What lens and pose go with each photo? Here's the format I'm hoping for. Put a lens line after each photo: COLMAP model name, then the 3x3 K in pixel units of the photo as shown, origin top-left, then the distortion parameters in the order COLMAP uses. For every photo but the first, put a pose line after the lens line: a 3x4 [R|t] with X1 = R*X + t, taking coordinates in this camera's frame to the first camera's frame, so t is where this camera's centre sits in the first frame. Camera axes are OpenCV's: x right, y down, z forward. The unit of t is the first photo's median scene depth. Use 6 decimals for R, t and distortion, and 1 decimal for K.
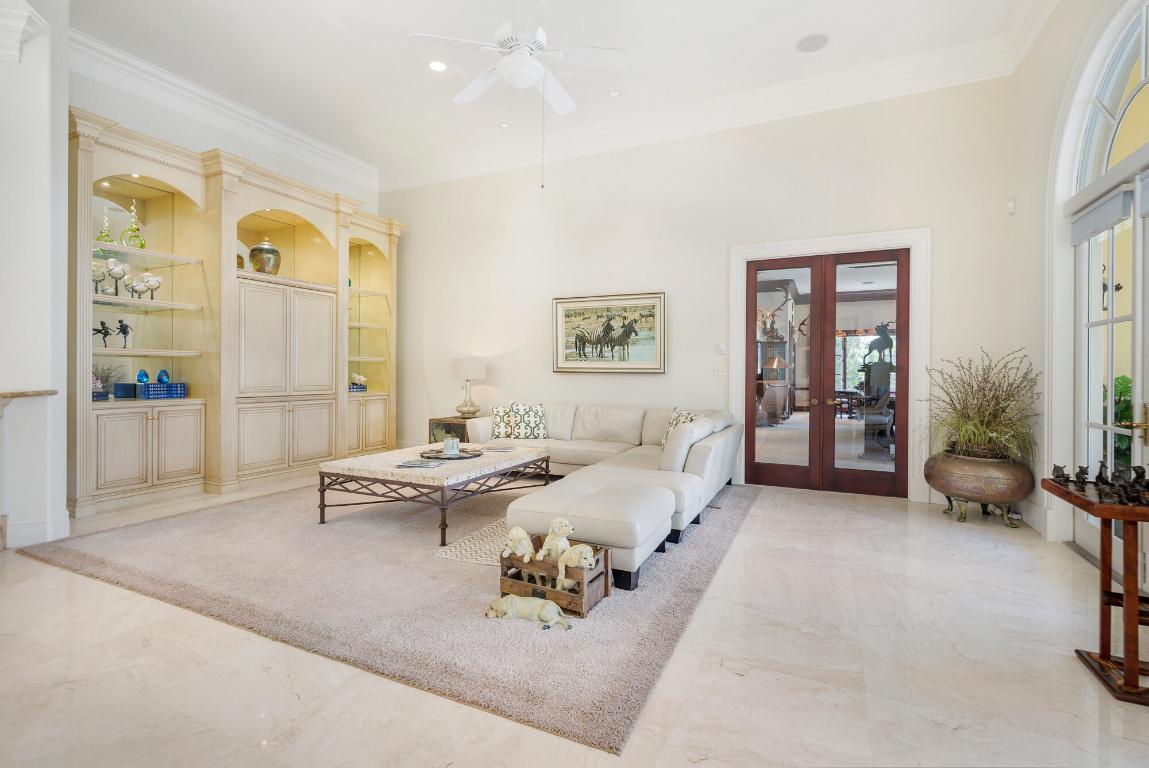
lens RADIAL K [[521.1, 0, 577.2], [0, 521.1, 377.9], [0, 0, 1]] dist [-0.001095, 0.000699]
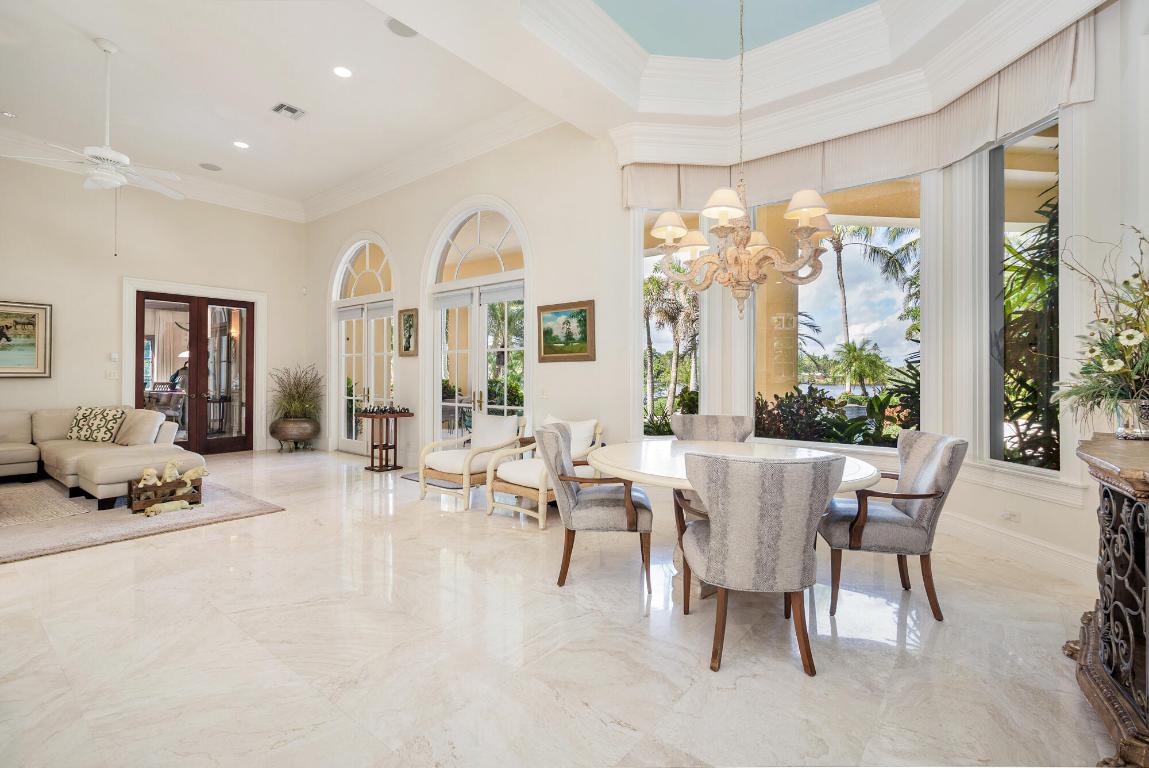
lens RADIAL K [[521.1, 0, 577.2], [0, 521.1, 377.9], [0, 0, 1]] dist [-0.001095, 0.000699]
pose [[0.208885, -0.021127, 0.977712, -0.785205], [-0.001300, 0.999760, 0.021881, -0.038700], [-0.977939, -0.005842, 0.208807, -0.379000]]
